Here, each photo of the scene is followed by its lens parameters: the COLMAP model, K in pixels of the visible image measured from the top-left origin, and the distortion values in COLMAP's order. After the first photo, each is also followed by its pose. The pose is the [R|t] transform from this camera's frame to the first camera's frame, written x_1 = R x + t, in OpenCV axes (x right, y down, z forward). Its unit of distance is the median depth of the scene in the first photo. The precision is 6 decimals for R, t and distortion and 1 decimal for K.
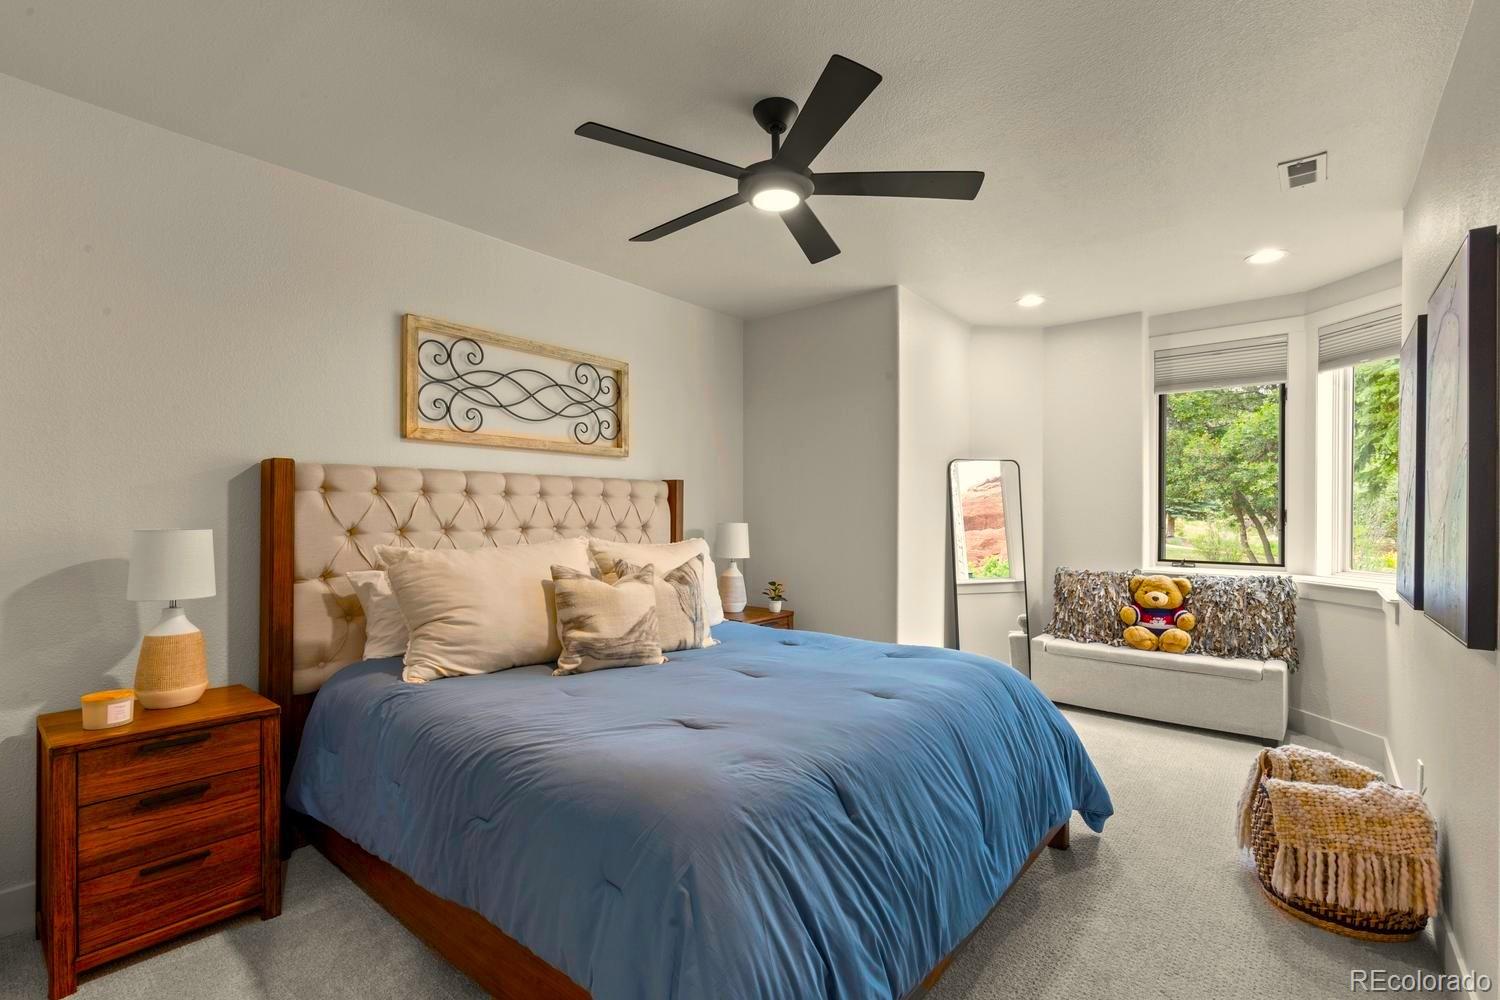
lens RADIAL K [[673.0, 0, 753.5], [0, 673.0, 516.4], [0, 0, 1]] dist [0.001662, 0.000058]
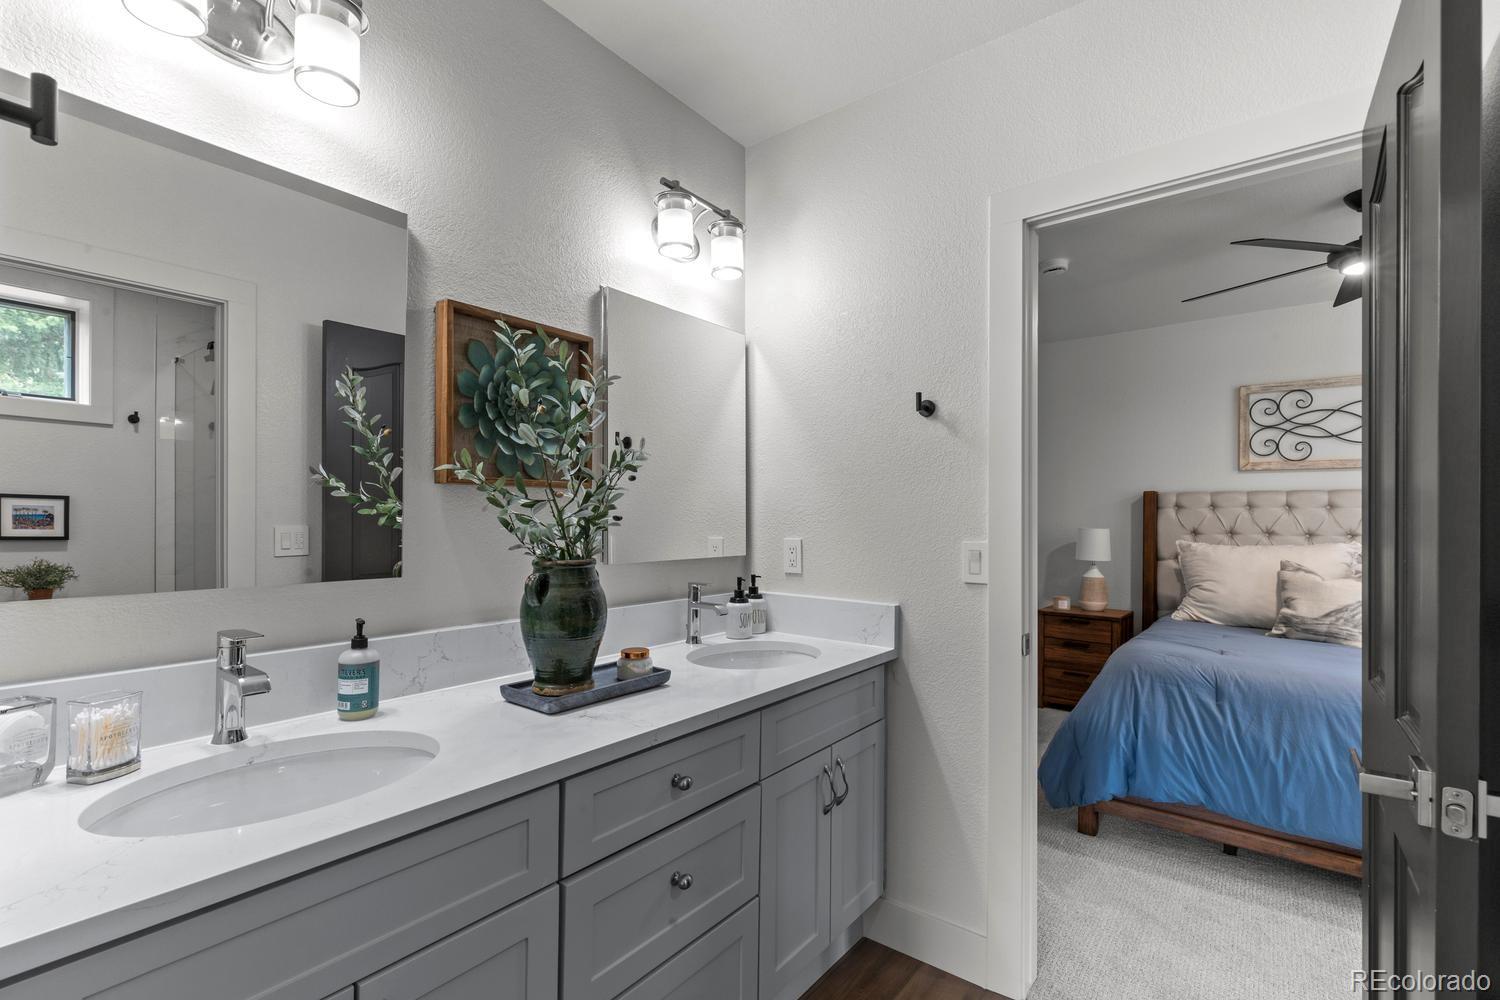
lens RADIAL K [[673.0, 0, 753.5], [0, 673.0, 516.4], [0, 0, 1]] dist [0.001662, 0.000058]
pose [[0.033782, -0.001824, -0.999428, 1.021611], [-0.012526, 0.999919, -0.002248, 0.000070], [0.999351, 0.012595, 0.033756, -0.124875]]
